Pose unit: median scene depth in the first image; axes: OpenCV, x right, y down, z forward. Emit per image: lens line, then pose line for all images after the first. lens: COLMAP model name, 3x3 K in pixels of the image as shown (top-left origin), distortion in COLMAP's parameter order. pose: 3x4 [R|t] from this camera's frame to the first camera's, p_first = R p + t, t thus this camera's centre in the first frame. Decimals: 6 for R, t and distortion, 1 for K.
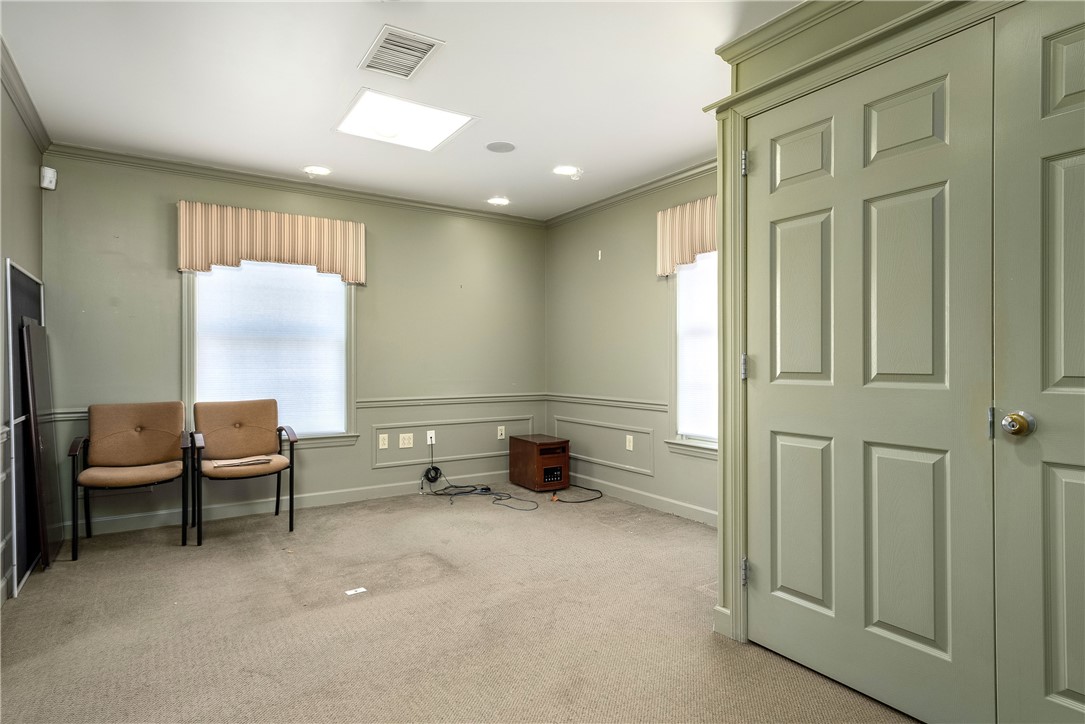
lens RADIAL K [[576.0, 0, 542.5], [0, 576.0, 362.0], [0, 0, 1]] dist [0.014669, 0.000539]
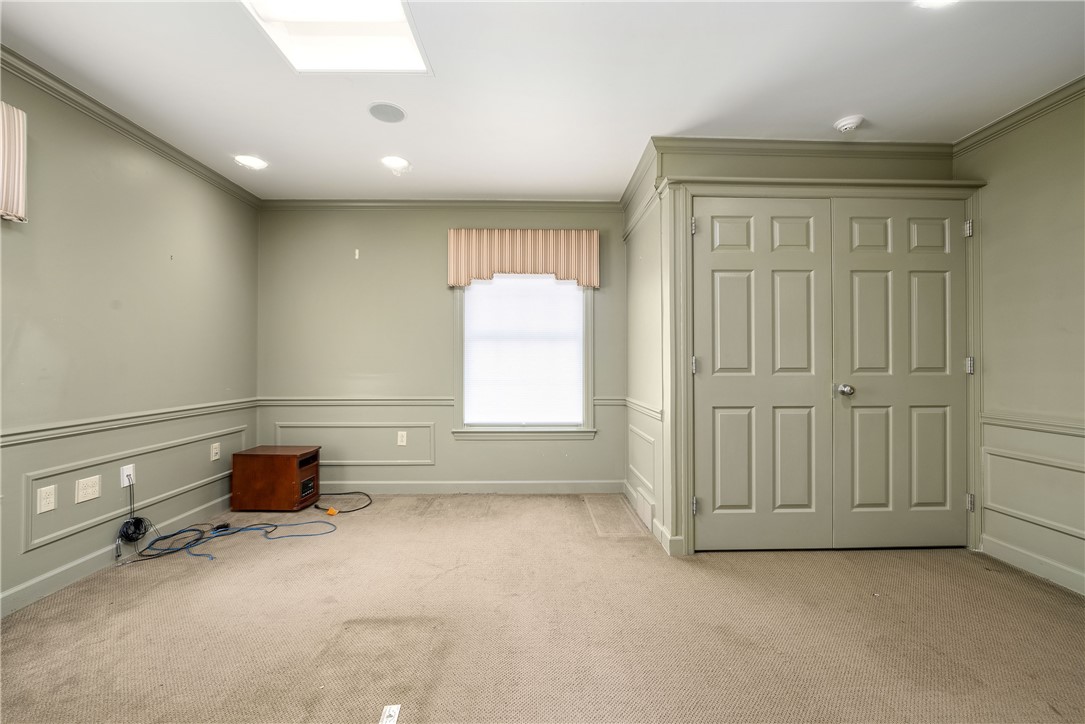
lens RADIAL K [[430.9, 0, 542.5], [0, 430.9, 362.0], [0, 0, 1]] dist [-0.003272, 0.000564]
pose [[0.541327, 0.002848, 0.840807, -0.379957], [0.000157, 0.999994, -0.003488, 0.002534], [-0.840812, 0.002020, 0.541324, 0.359236]]
